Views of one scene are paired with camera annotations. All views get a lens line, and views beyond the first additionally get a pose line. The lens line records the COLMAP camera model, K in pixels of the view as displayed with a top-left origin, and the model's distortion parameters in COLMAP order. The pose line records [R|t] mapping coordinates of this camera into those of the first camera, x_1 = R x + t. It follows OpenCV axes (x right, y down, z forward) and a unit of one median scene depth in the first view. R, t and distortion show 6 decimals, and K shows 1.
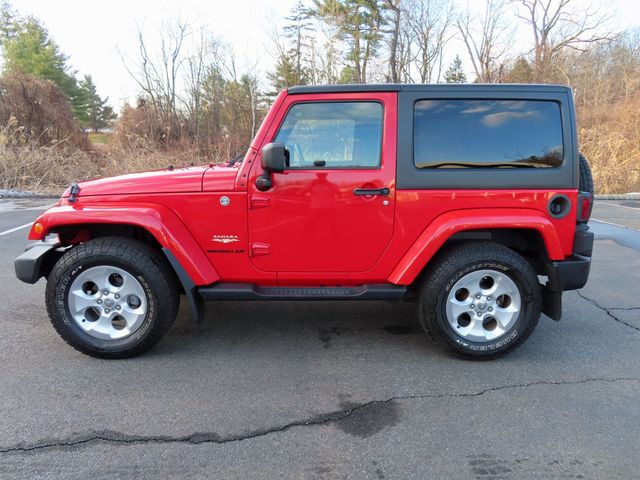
lens RADIAL K [[459.4, 0, 321.6], [0, 459.4, 244.5], [0, 0, 1]] dist [-0.005961, 0.004694]
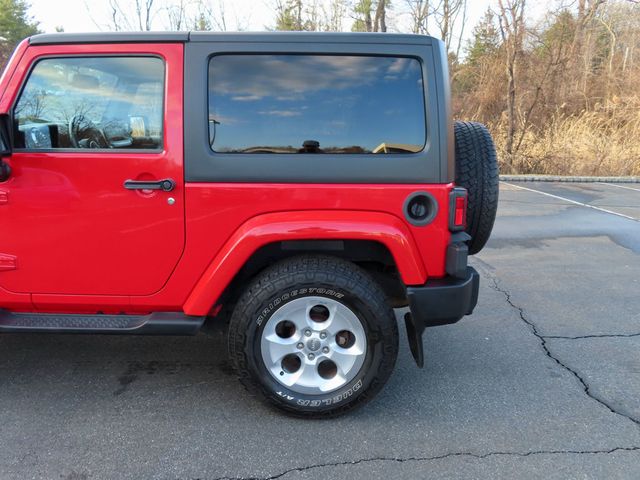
lens RADIAL K [[522.5, 0, 322.8], [0, 522.5, 243.6], [0, 0, 1]] dist [0.010139, -0.006992]
pose [[0.999679, 0.015749, -0.019846, 0.385533], [-0.015079, 0.999326, 0.033464, -0.053975], [0.020360, -0.033154, 0.999243, 0.191026]]
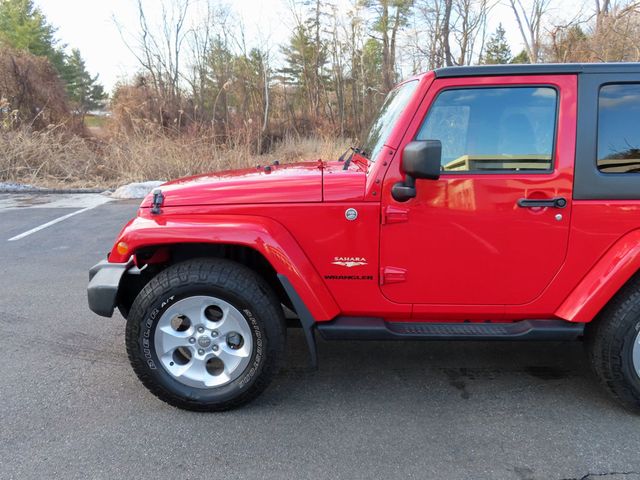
lens RADIAL K [[522.5, 0, 318.8], [0, 522.5, 243.6], [0, 0, 1]] dist [0.010139, -0.006992]
pose [[0.999601, 0.004394, -0.027890, -0.237839], [-0.004272, 0.999981, 0.004420, -0.047153], [0.027909, -0.004299, 0.999601, 0.101017]]
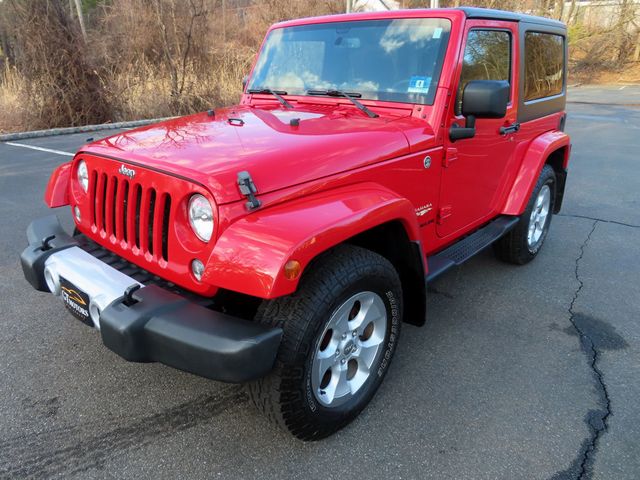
lens RADIAL K [[459.4, 0, 319.5], [0, 459.4, 240.1], [0, 0, 1]] dist [-0.005961, 0.004694]
pose [[0.678379, -0.273140, 0.682053, -0.877783], [0.152026, 0.960421, 0.233410, -0.173389], [-0.718811, -0.054651, 0.693054, 0.582425]]
